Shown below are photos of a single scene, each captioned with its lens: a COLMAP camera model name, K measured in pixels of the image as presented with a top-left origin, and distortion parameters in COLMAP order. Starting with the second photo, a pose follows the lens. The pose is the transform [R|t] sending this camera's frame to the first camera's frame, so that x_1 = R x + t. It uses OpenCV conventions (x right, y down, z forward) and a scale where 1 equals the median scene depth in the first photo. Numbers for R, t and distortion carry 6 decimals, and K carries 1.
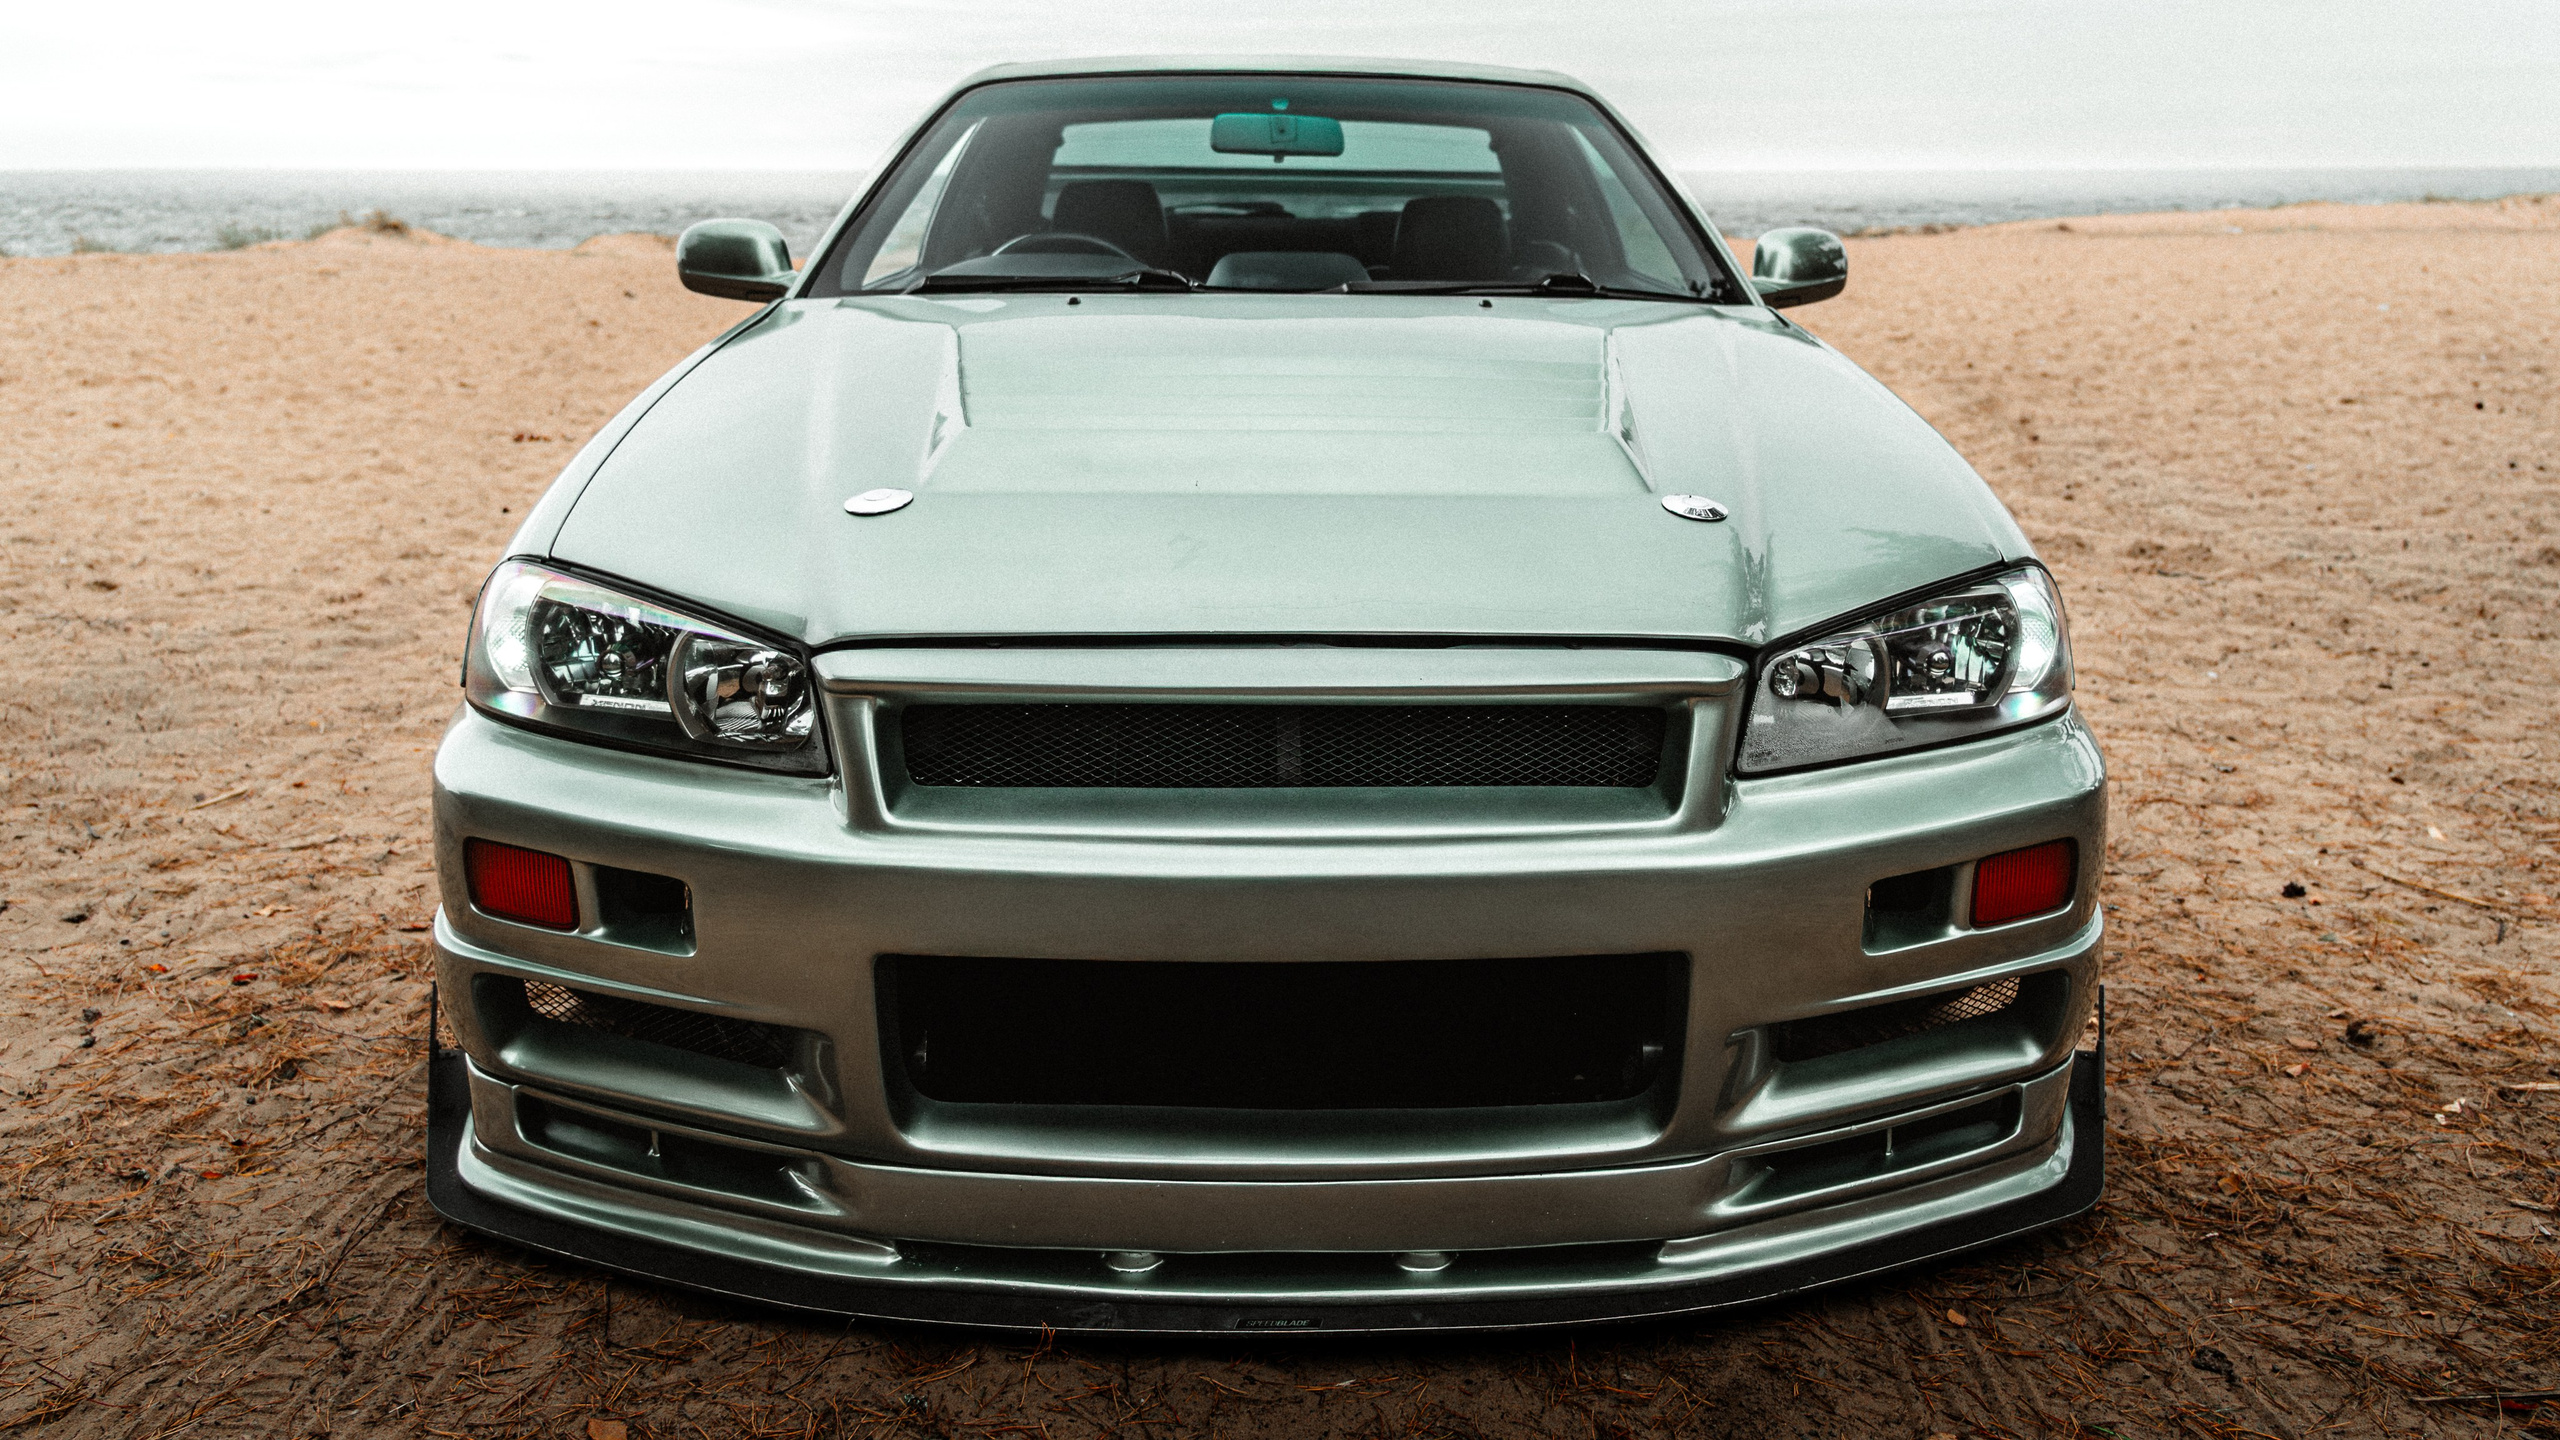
lens RADIAL K [[2055.9, 0, 1280.0], [0, 2055.9, 720.0], [0, 0, 1]] dist [-0.014283, -0.003824]
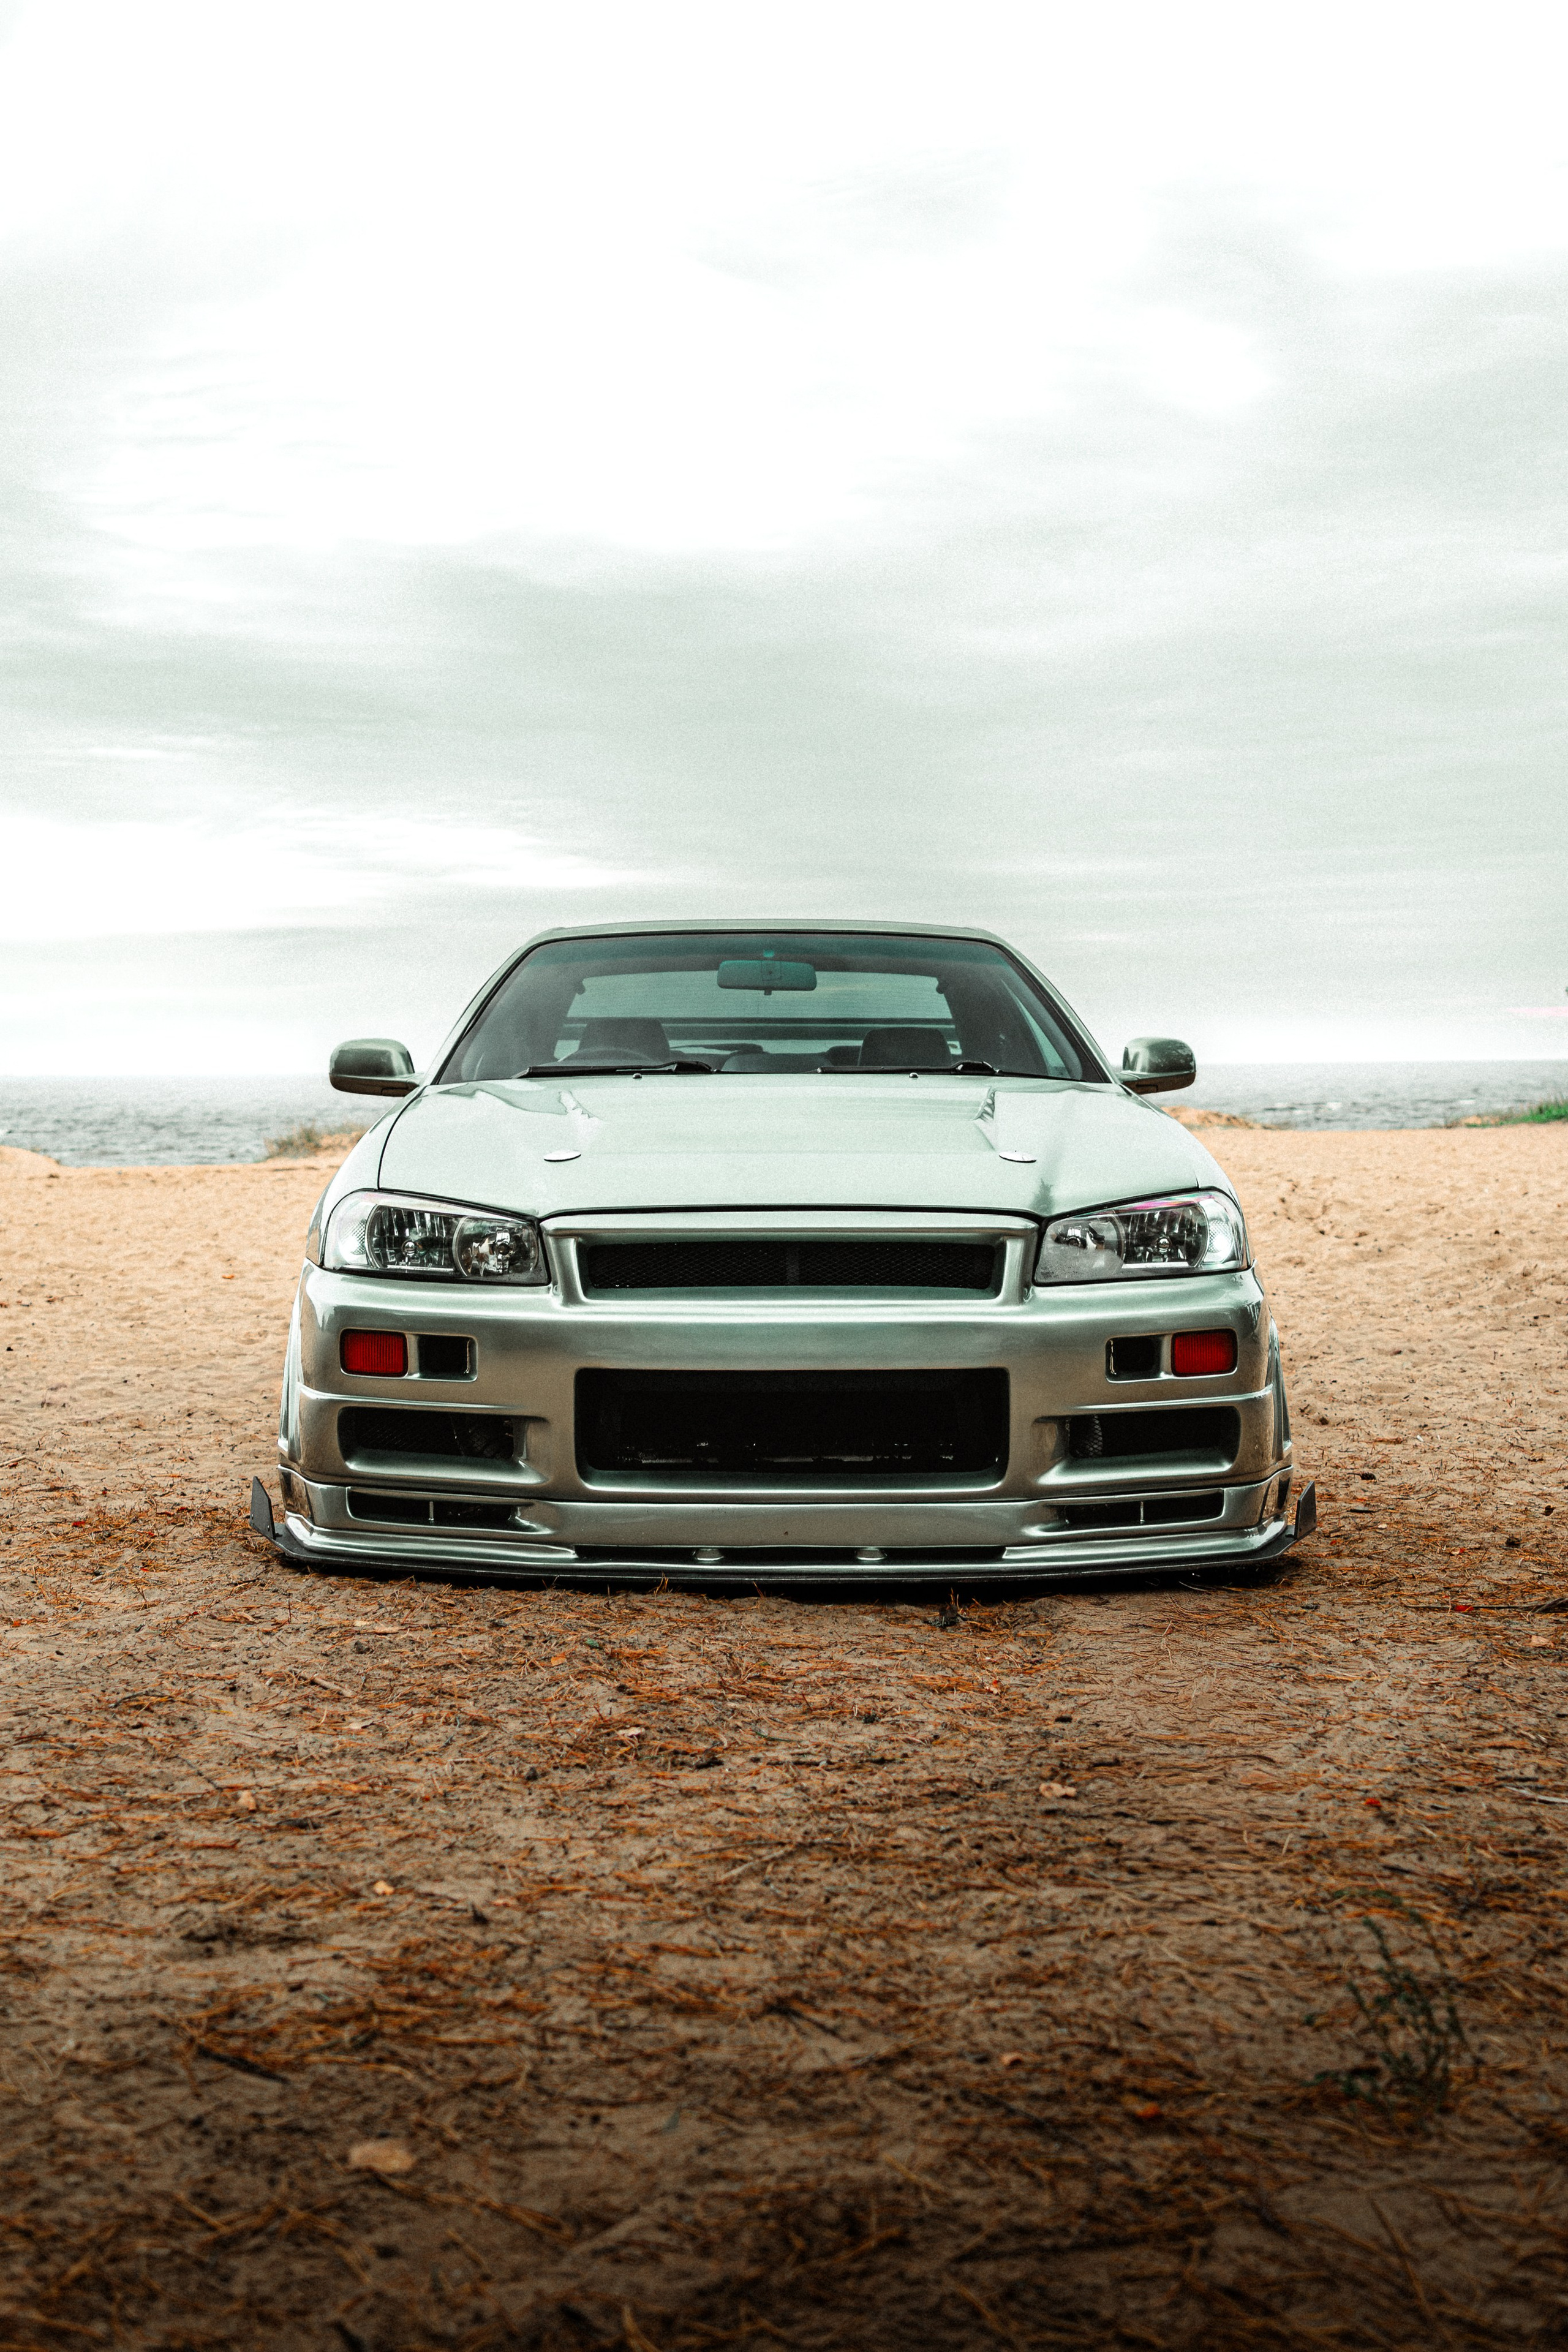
lens RADIAL K [[2421.1, 0, 784.0], [0, 2421.1, 1176.0], [0, 0, 1]] dist [0.002607, 0.000435]
pose [[0.999781, -0.014518, 0.015048, -0.033600], [0.017331, 0.977994, -0.207912, 0.372487], [-0.011699, 0.208127, 0.978032, -1.123837]]
